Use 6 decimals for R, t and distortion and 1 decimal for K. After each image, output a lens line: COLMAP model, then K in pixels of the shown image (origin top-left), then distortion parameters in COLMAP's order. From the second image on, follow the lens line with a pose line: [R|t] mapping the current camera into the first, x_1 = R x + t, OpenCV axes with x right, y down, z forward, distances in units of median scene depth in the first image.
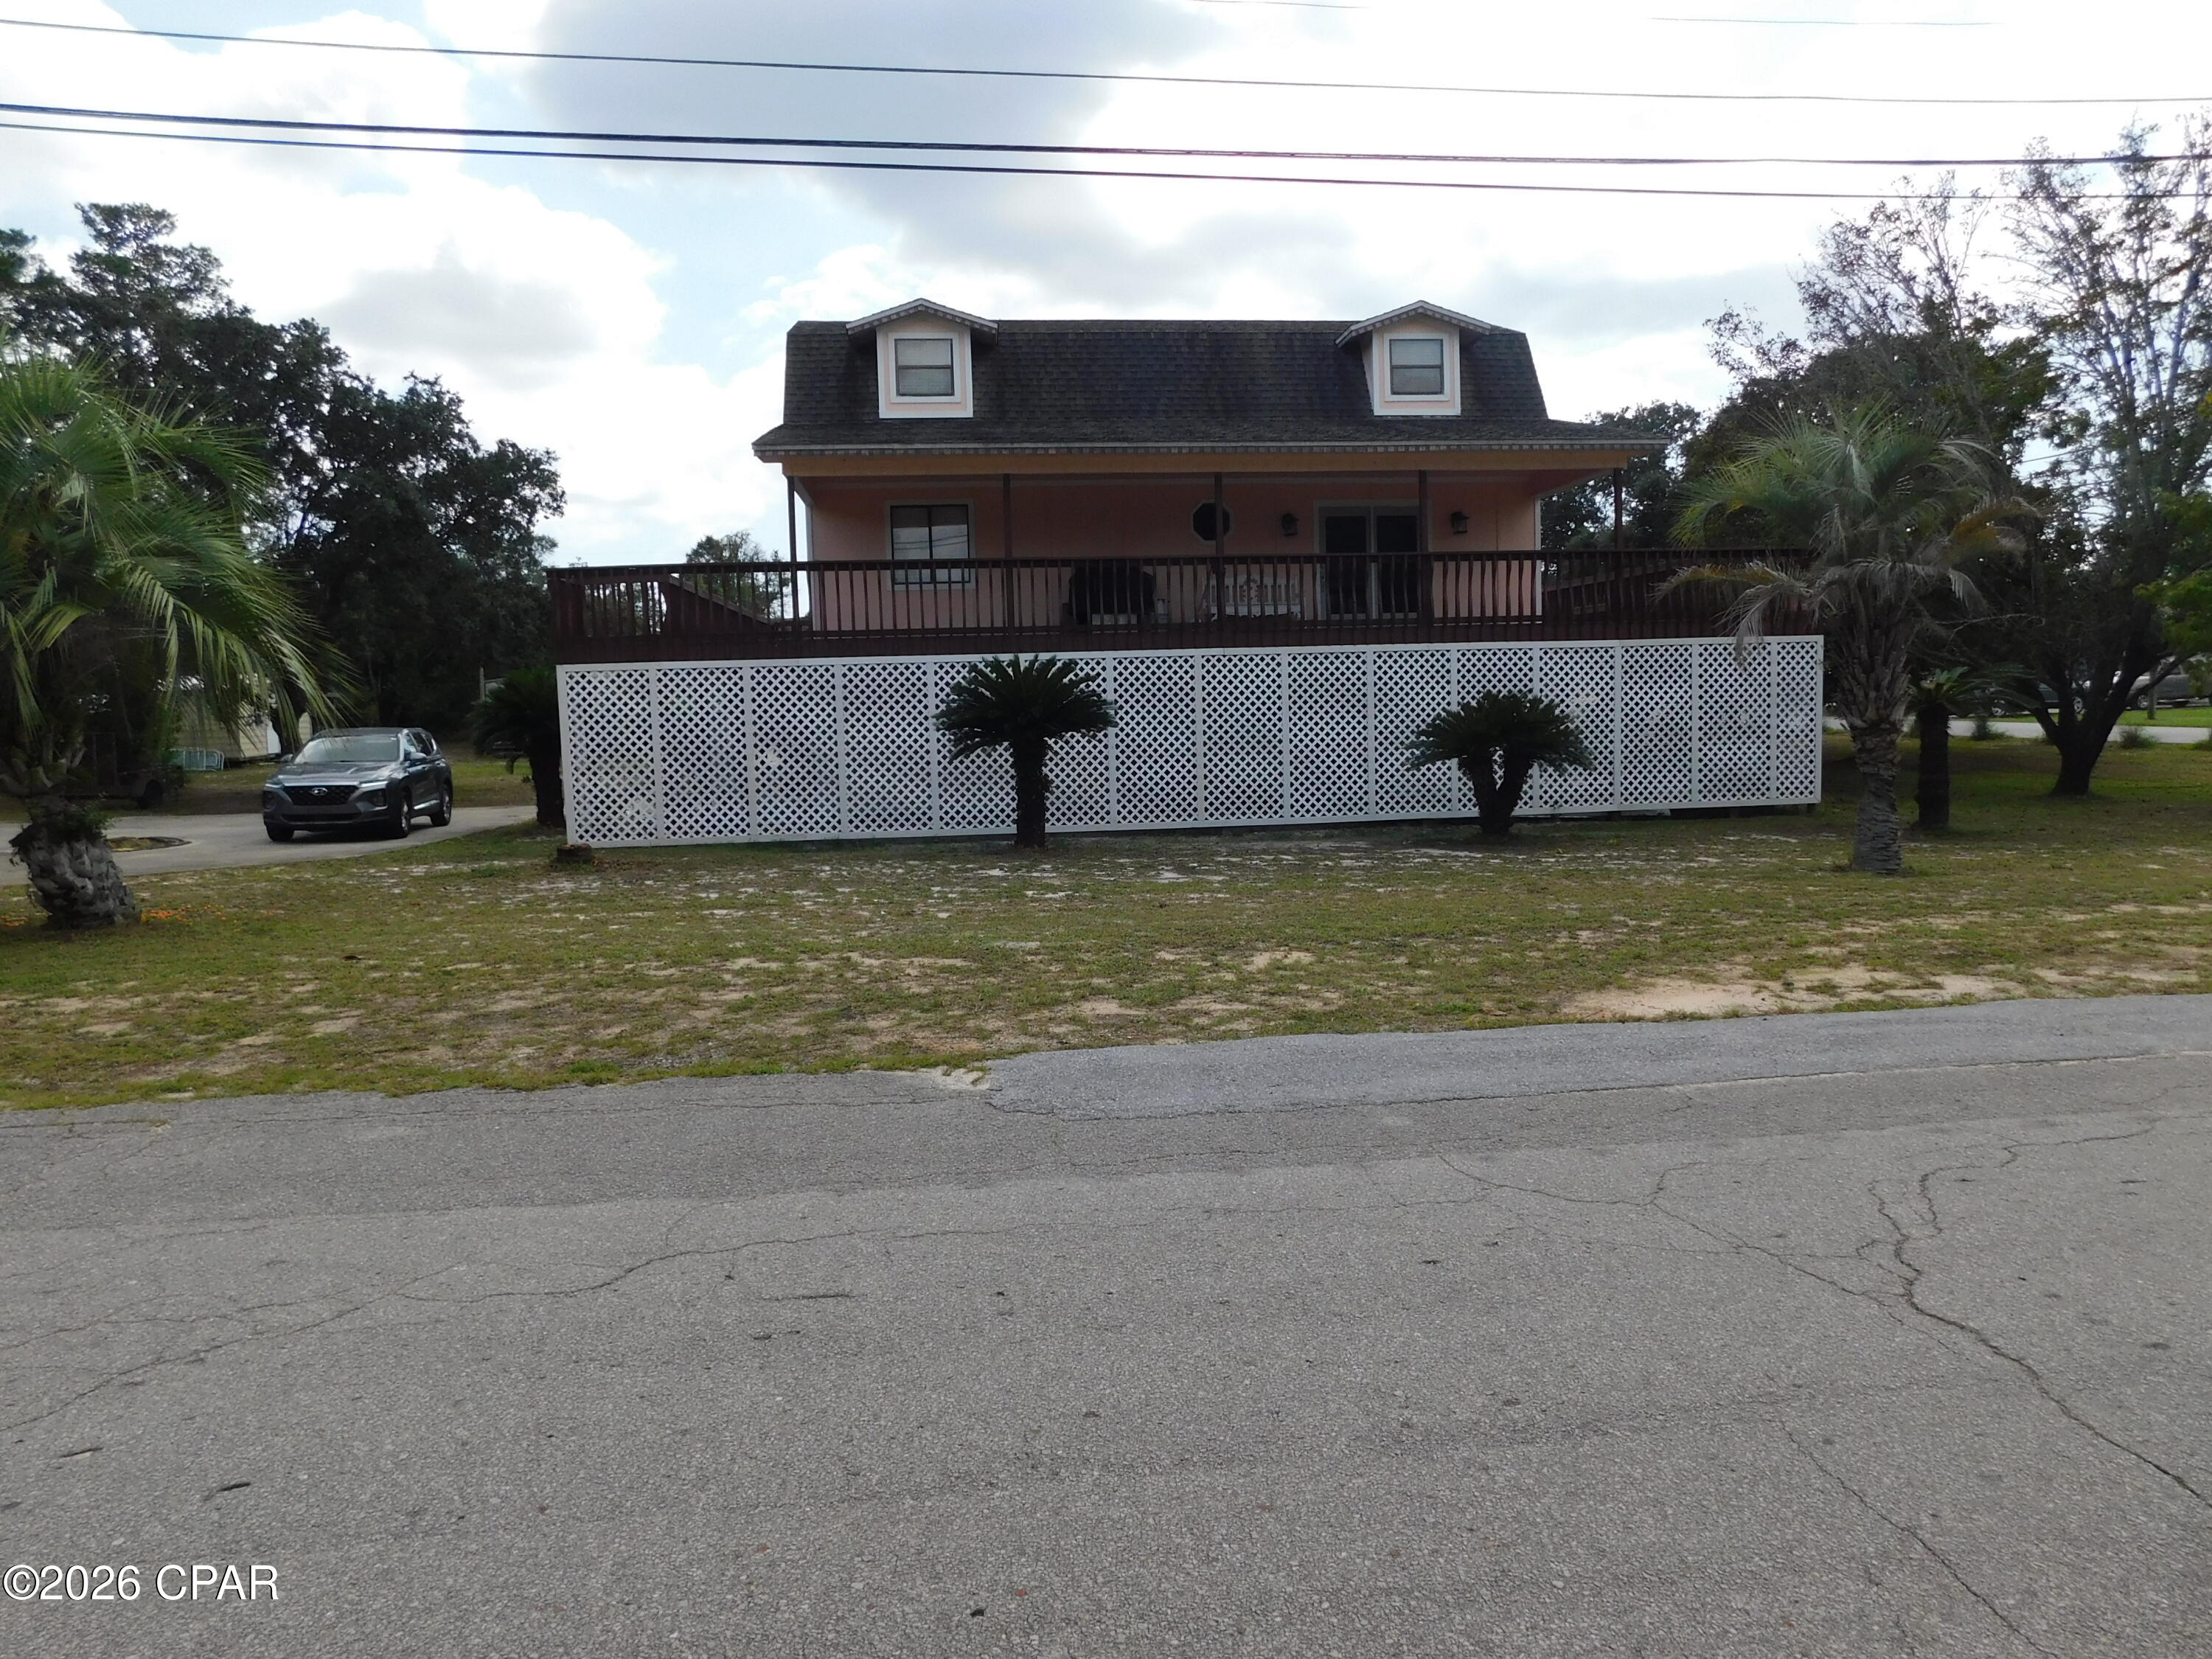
lens RADIAL K [[1458.1, 0, 1101.4], [0, 1458.1, 844.2], [0, 0, 1]] dist [-0.005971, 0.005954]
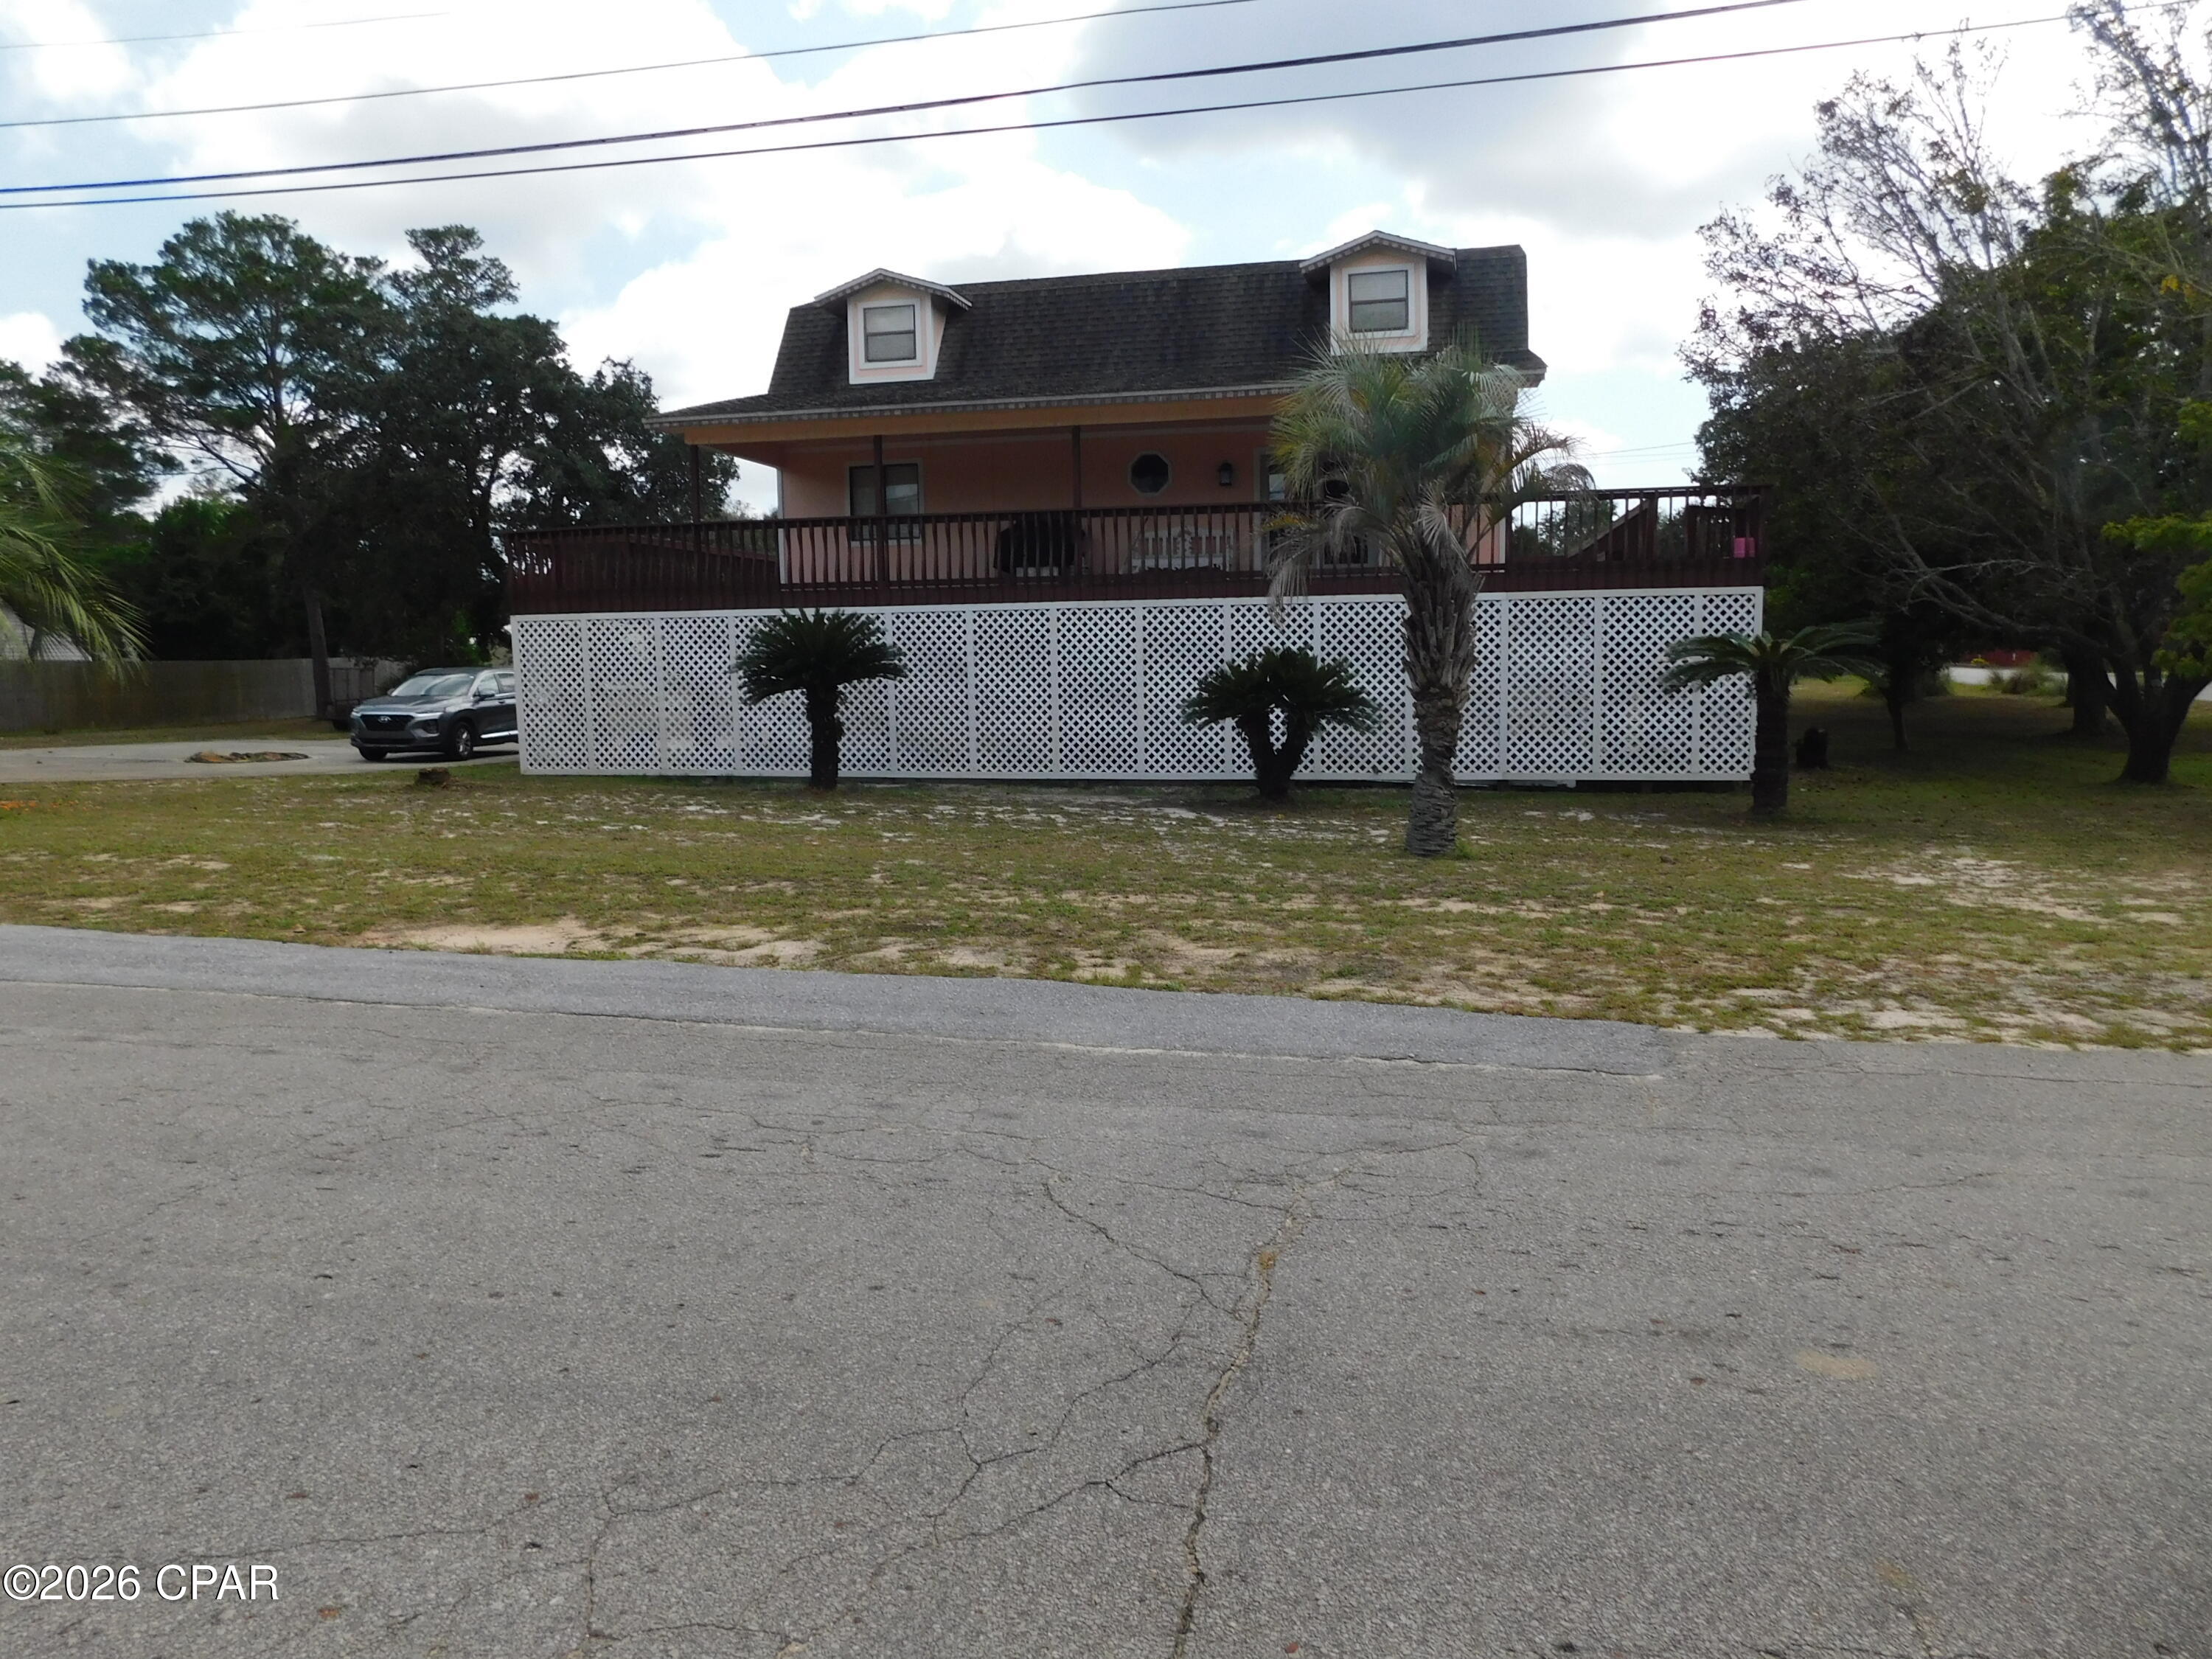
lens RADIAL K [[1458.1, 0, 1095.5], [0, 1458.1, 810.7], [0, 0, 1]] dist [-0.005971, 0.005954]
pose [[0.944144, 0.048571, -0.325933, 0.426353], [-0.042671, 0.998770, 0.025234, -0.016078], [0.326758, -0.009917, 0.945056, 0.050894]]
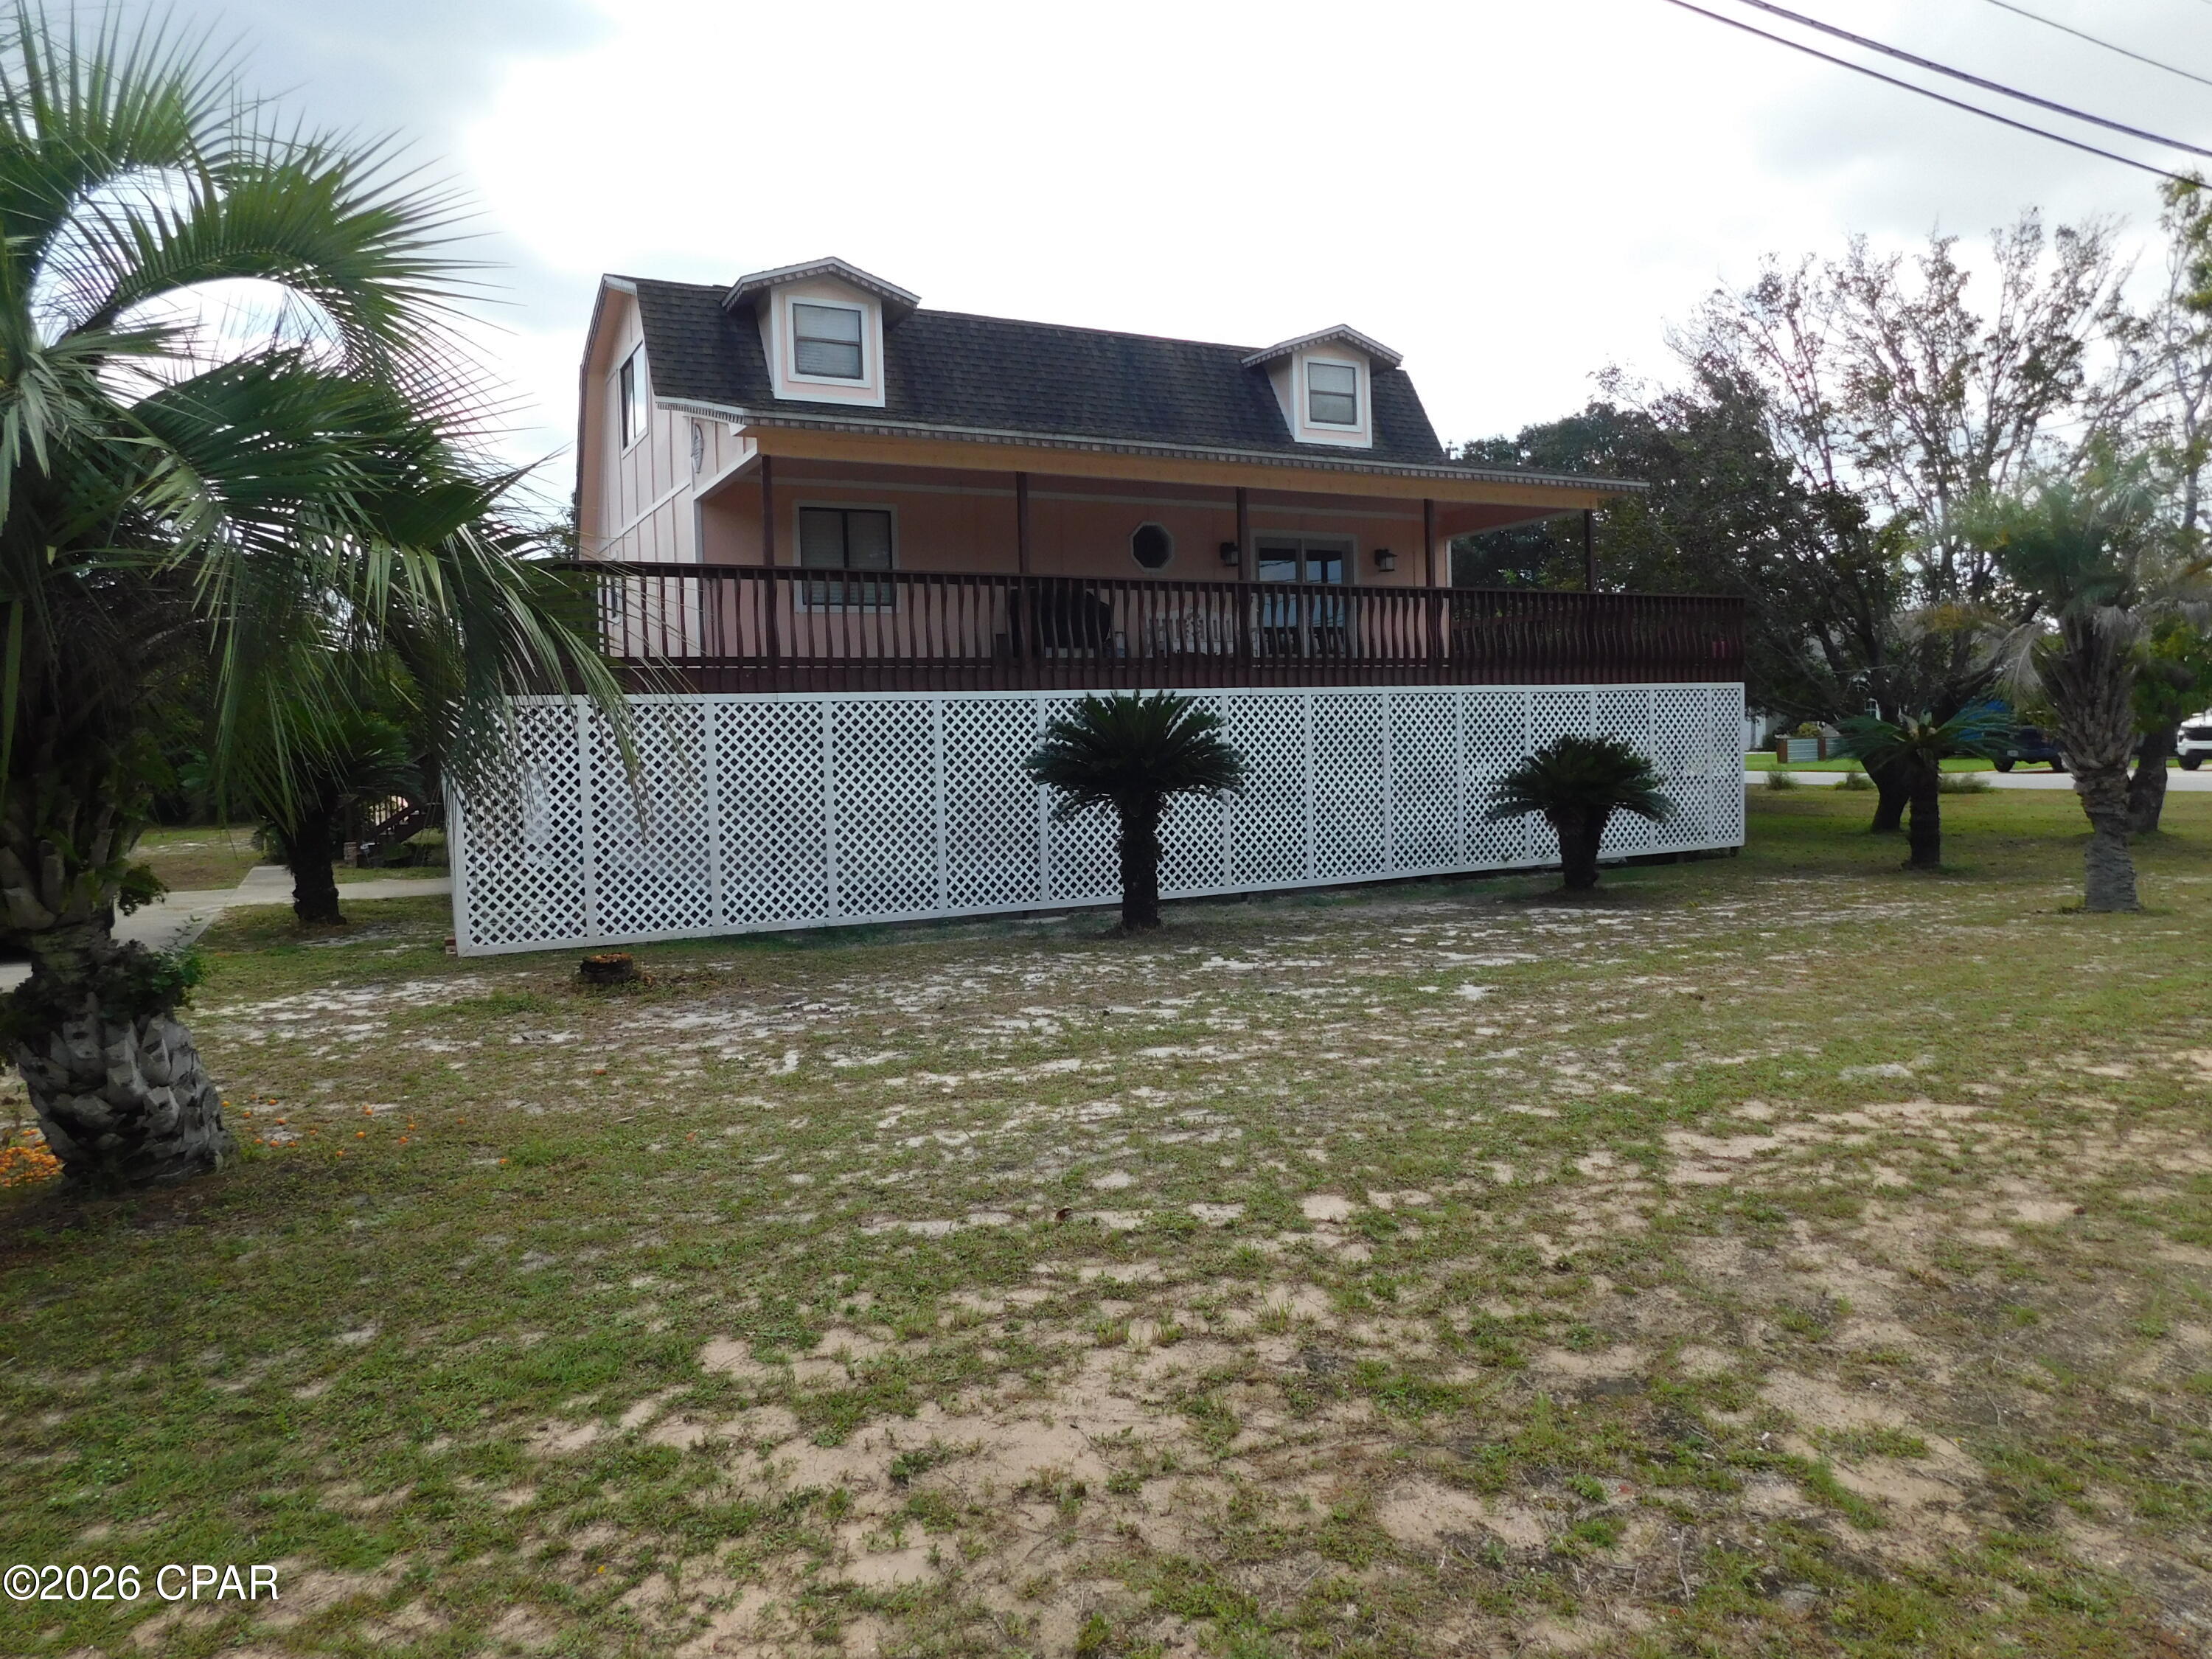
lens RADIAL K [[1458.1, 0, 1099.1], [0, 1458.1, 838.4], [0, 0, 1]] dist [-0.005971, 0.005954]
pose [[0.932185, -0.024760, 0.361135, -0.314782], [0.039137, 0.998704, -0.032550, -0.018913], [-0.359861, 0.044477, 0.931945, 0.219895]]
